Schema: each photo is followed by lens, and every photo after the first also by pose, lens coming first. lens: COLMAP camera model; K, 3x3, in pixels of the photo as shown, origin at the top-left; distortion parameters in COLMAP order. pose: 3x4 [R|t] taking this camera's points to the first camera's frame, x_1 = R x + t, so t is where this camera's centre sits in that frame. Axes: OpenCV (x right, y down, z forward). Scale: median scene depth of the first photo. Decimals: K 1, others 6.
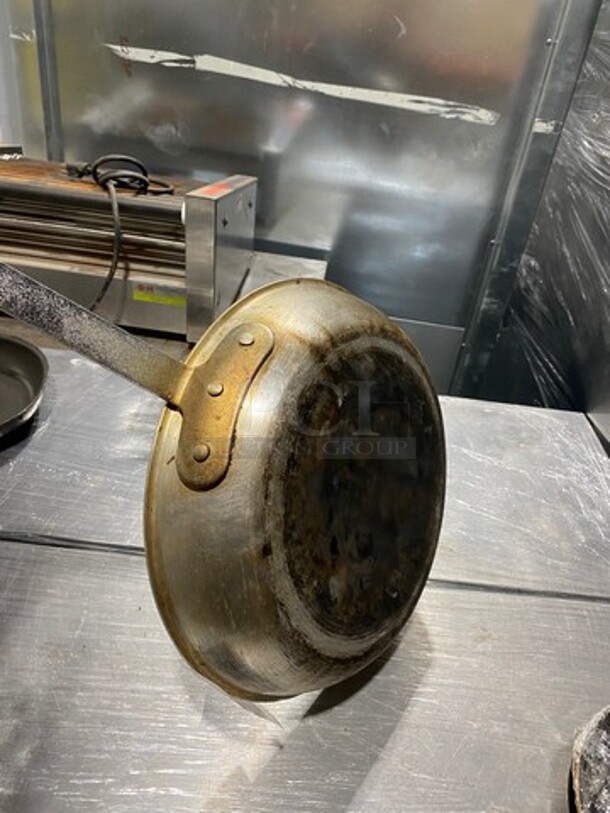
lens RADIAL K [[625.2, 0, 309.7], [0, 625.2, 401.0], [0, 0, 1]] dist [0.012944, -0.006030]
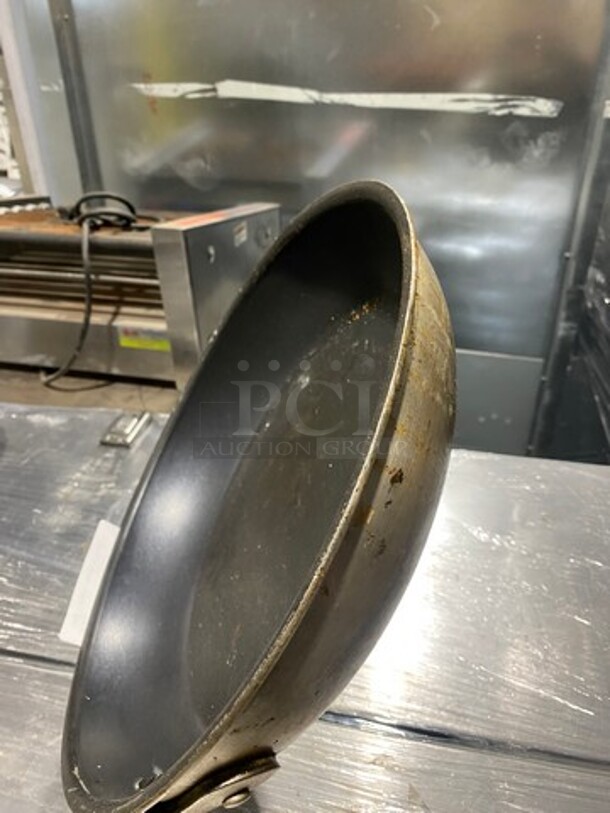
lens RADIAL K [[625.2, 0, 307.9], [0, 625.2, 412.5], [0, 0, 1]] dist [0.012944, -0.006030]
pose [[0.976844, -0.021636, -0.212857, 0.148719], [0.013710, 0.999159, -0.038638, -0.020804], [0.213514, 0.034825, 0.976319, 0.137813]]
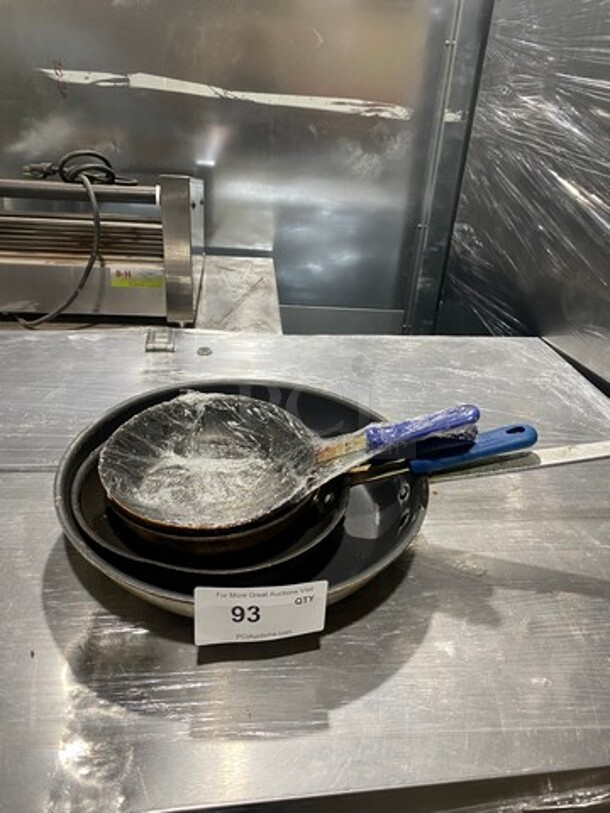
lens RADIAL K [[625.2, 0, 306.0], [0, 625.2, 404.1], [0, 0, 1]] dist [0.012944, -0.006030]
pose [[0.982796, -0.124229, 0.136674, -0.108637], [0.134241, 0.988706, -0.066626, 0.118025], [-0.126853, 0.083827, 0.988373, -0.041888]]
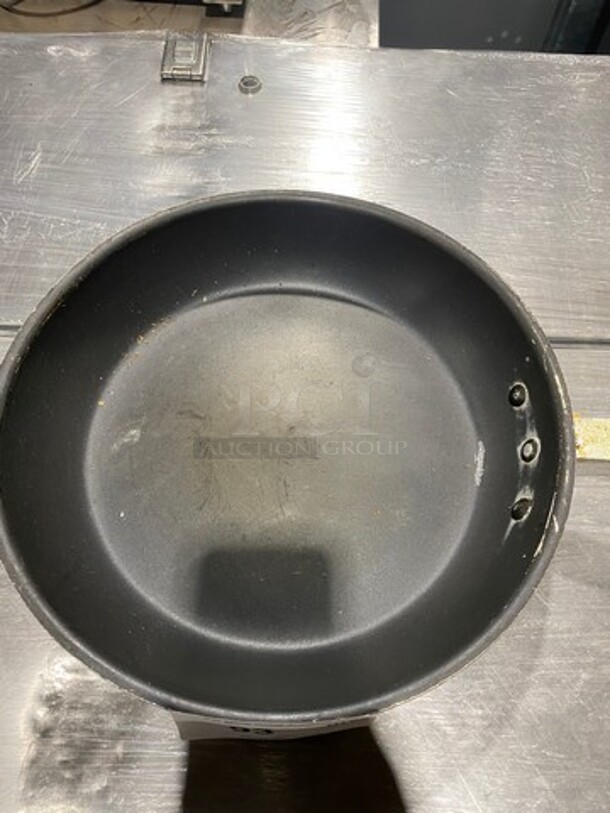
lens RADIAL K [[625.2, 0, 303.6], [0, 625.2, 409.6], [0, 0, 1]] dist [0.012944, -0.006030]
pose [[0.995951, -0.071209, -0.054878, -0.069047], [0.088303, 0.889460, 0.448401, 0.001081], [0.016882, -0.451431, 0.892146, 0.162530]]
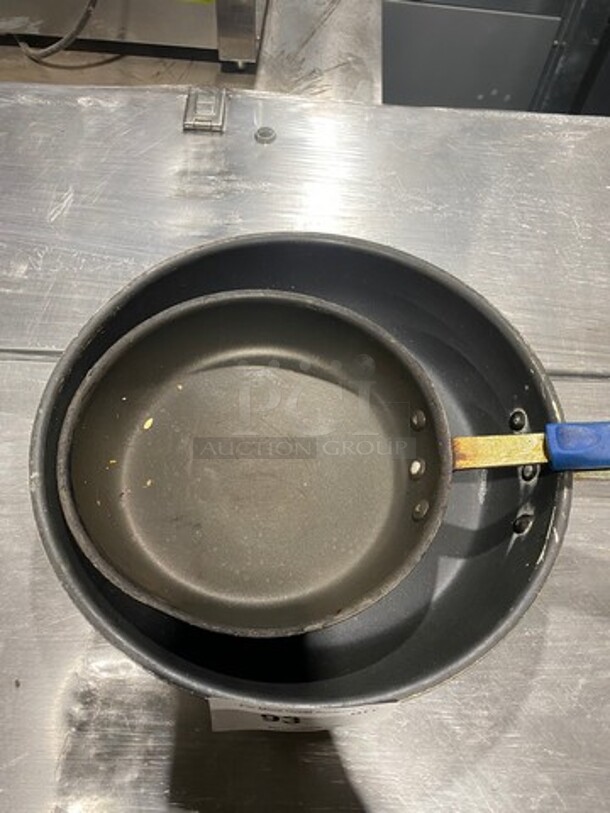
lens RADIAL K [[625.2, 0, 296.6], [0, 625.2, 415.1], [0, 0, 1]] dist [0.012944, -0.006030]
pose [[0.997497, -0.058240, -0.040094, -0.085350], [0.069445, 0.913597, 0.400646, -0.003281], [0.013296, -0.402428, 0.915355, 0.134573]]
